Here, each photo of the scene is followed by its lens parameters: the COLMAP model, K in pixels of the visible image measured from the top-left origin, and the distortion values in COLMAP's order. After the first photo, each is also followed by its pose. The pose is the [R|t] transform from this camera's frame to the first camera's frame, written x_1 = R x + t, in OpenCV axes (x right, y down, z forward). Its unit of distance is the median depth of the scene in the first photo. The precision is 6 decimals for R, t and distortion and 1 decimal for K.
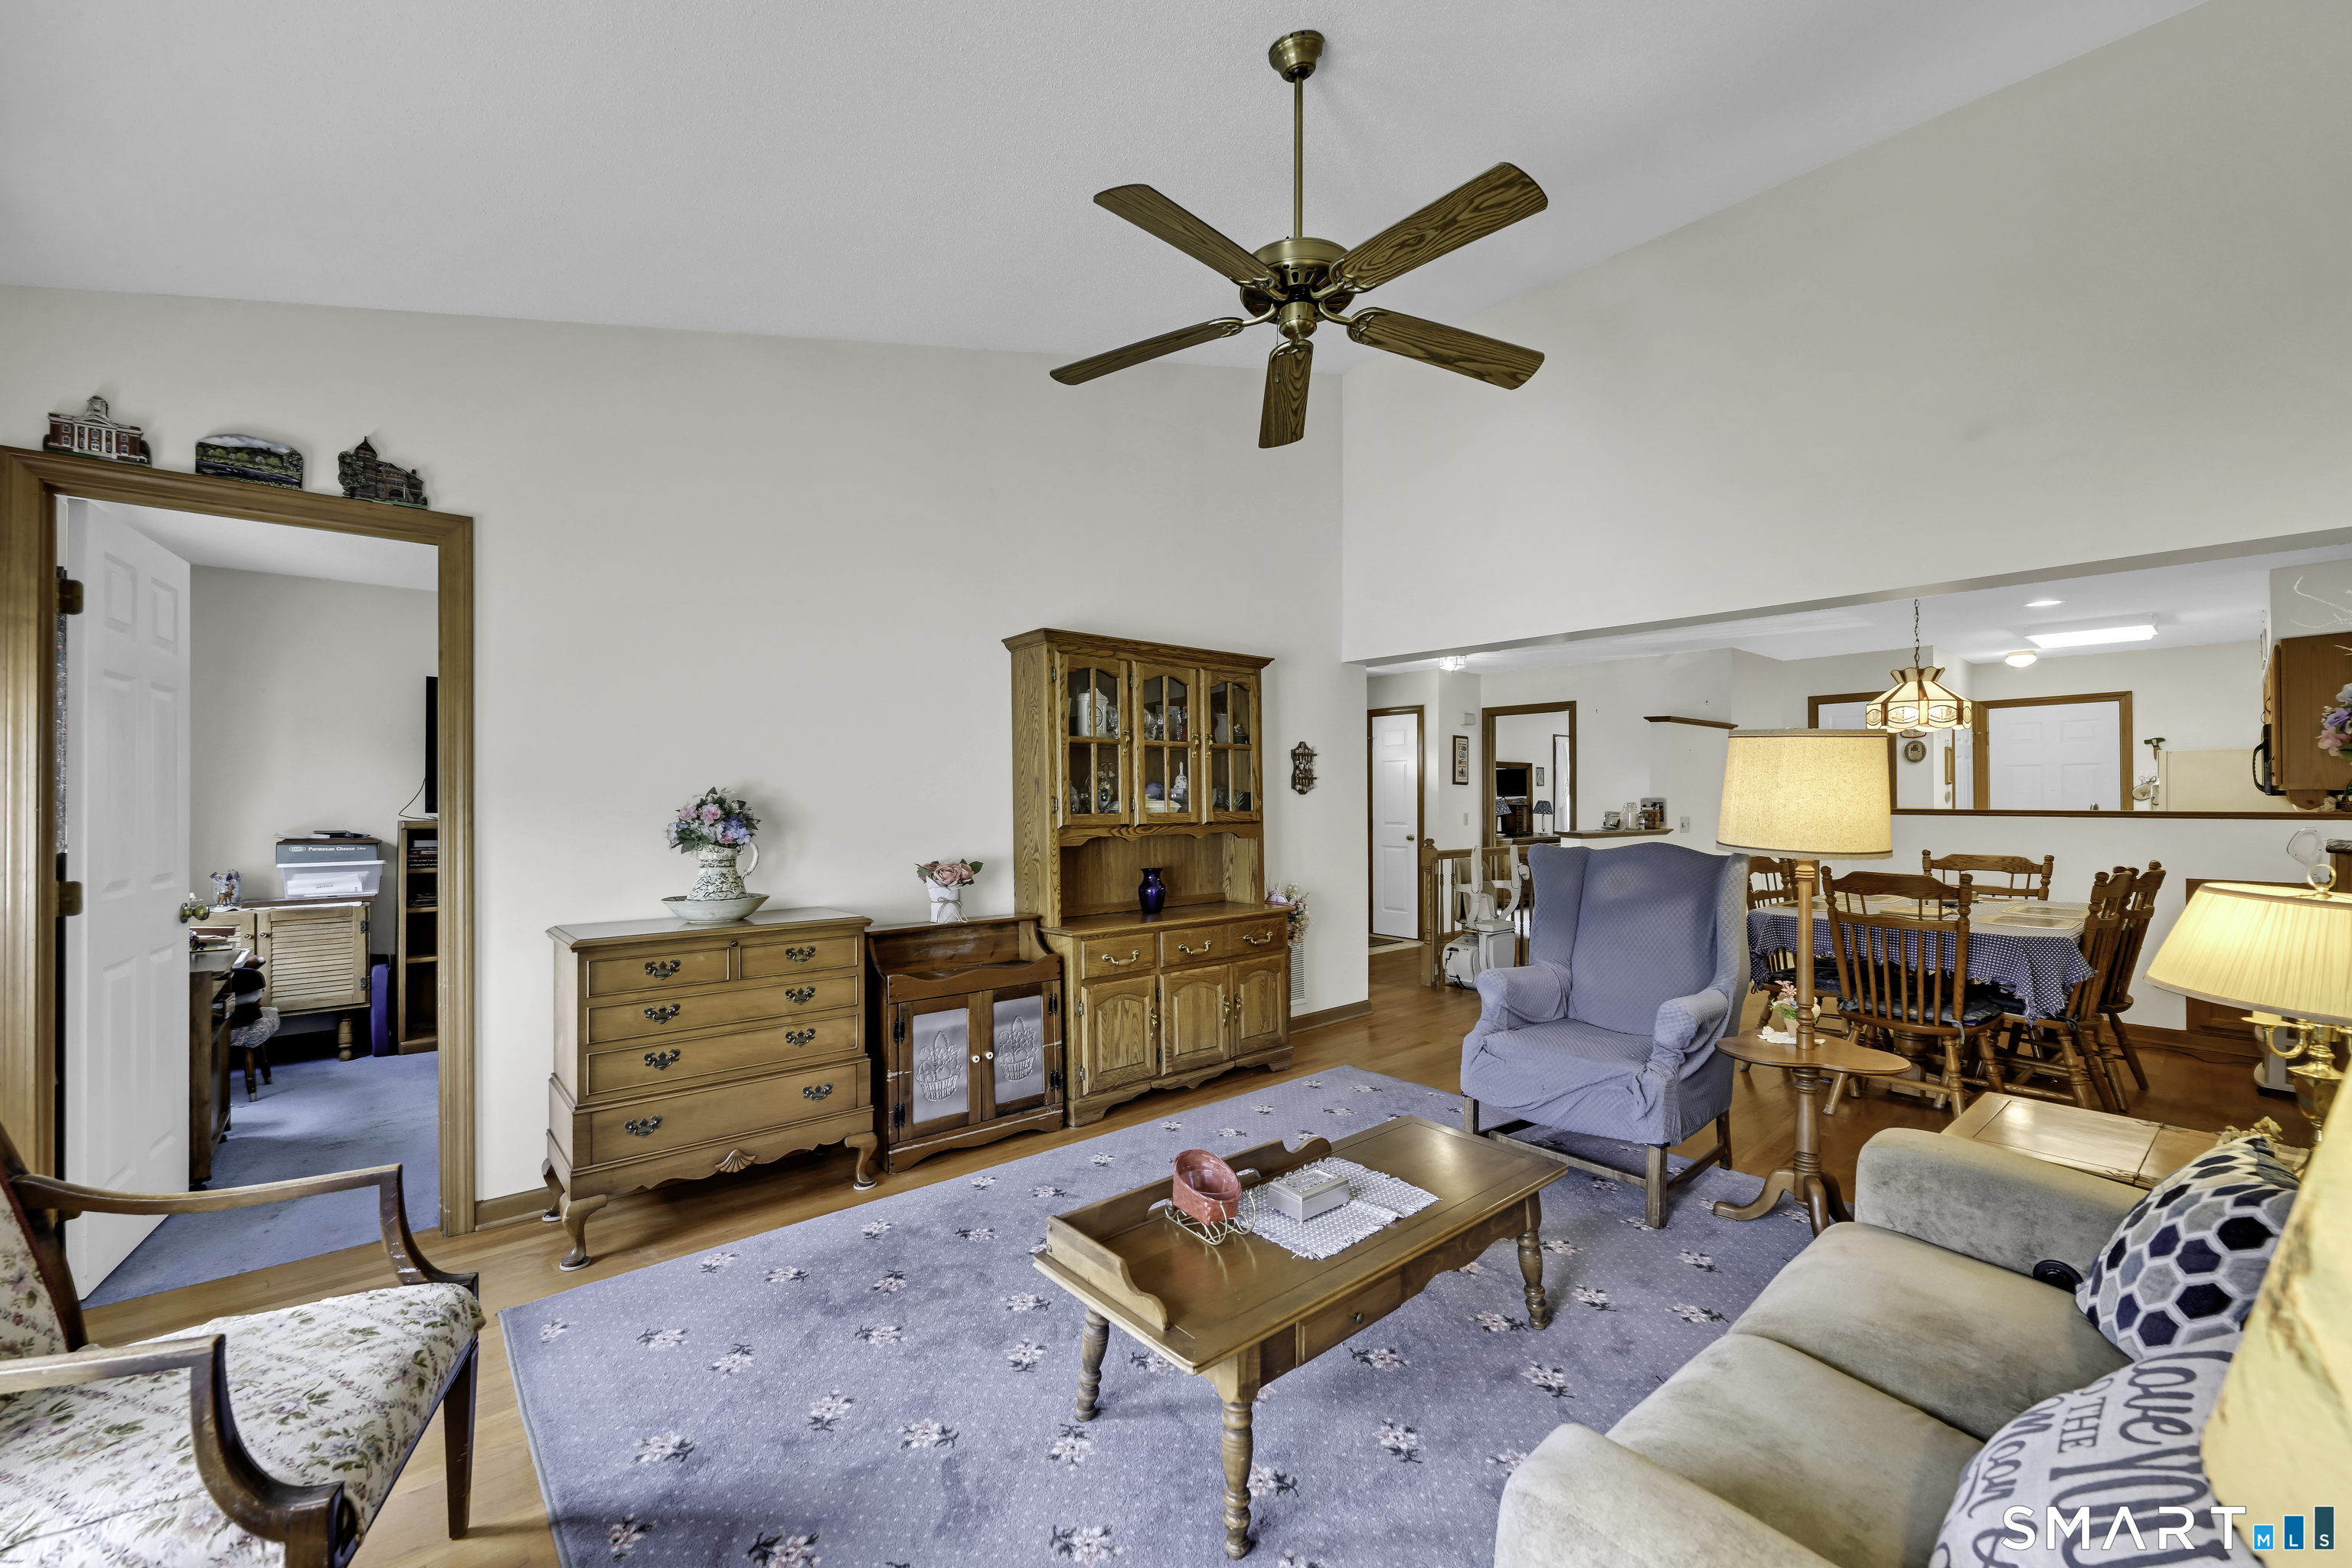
lens RADIAL K [[938.2, 0, 1170.0], [0, 938.2, 793.1], [0, 0, 1]] dist [-0.001664, -0.000246]
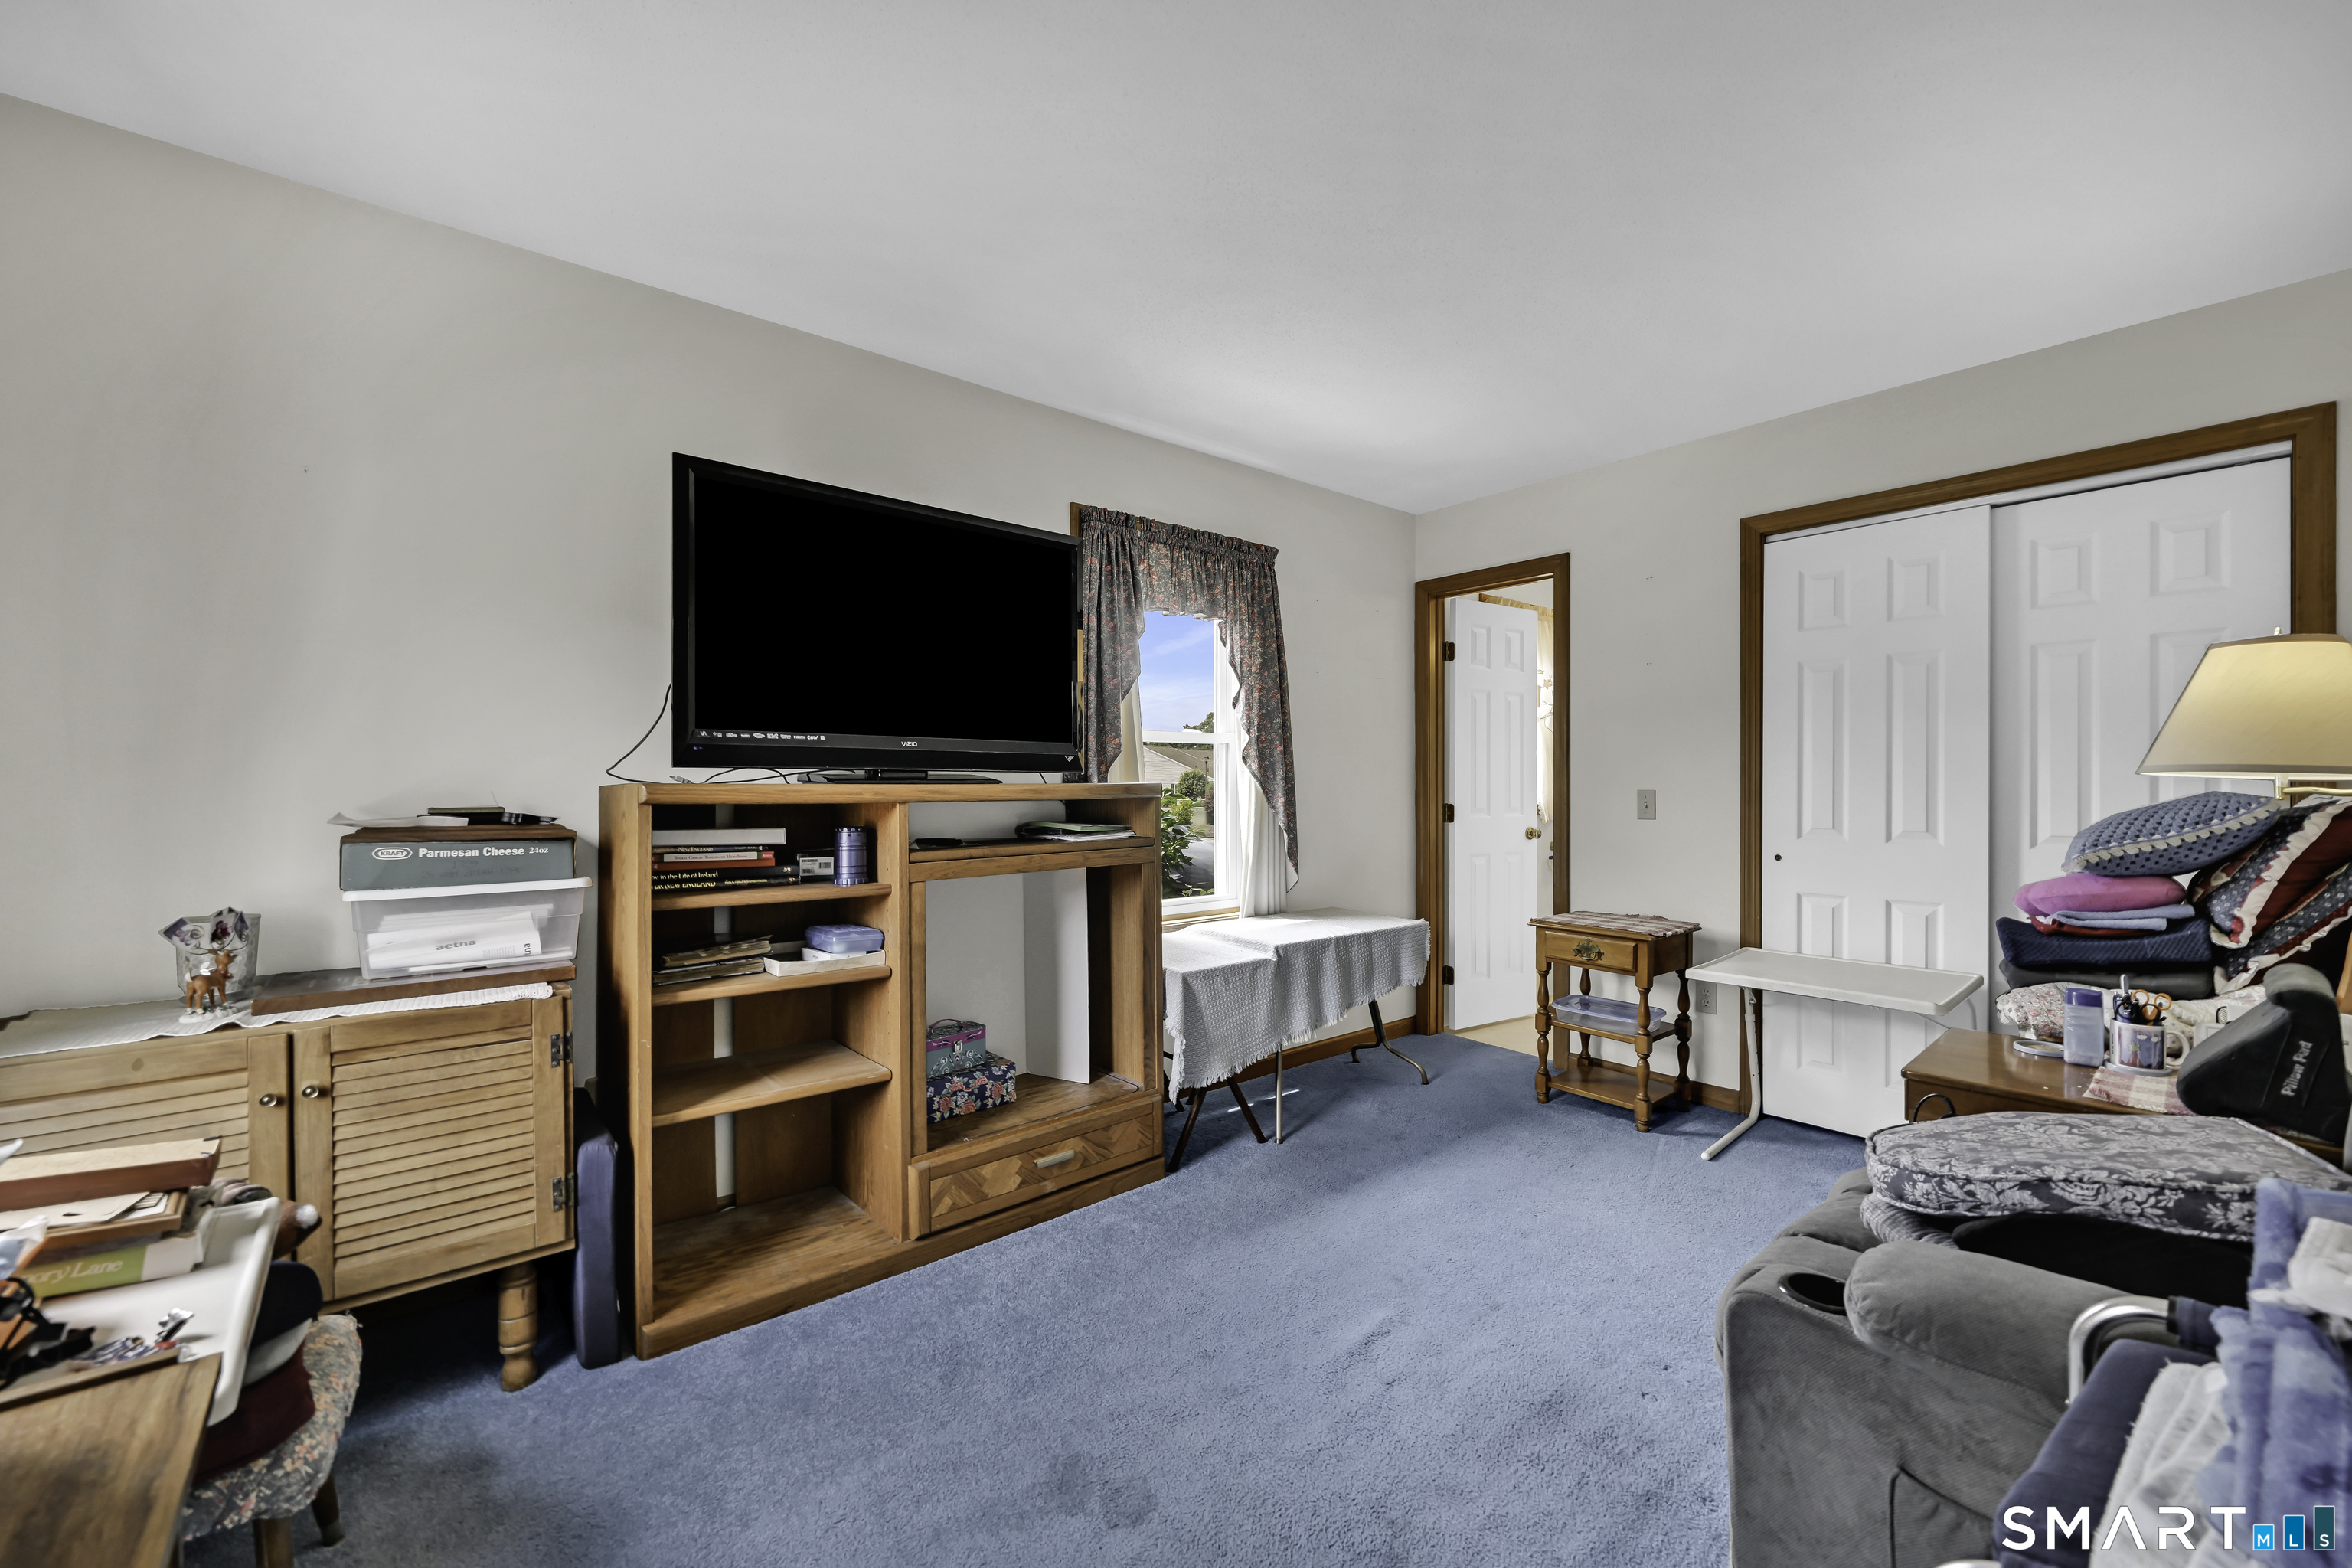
lens RADIAL K [[938.2, 0, 1183.4], [0, 938.2, 783.8], [0, 0, 1]] dist [-0.001664, -0.000246]
pose [[0.999906, -0.001397, -0.013619, -0.589187], [0.001530, 0.999951, 0.009798, 0.026617], [0.013604, -0.009818, 0.999859, 0.606397]]
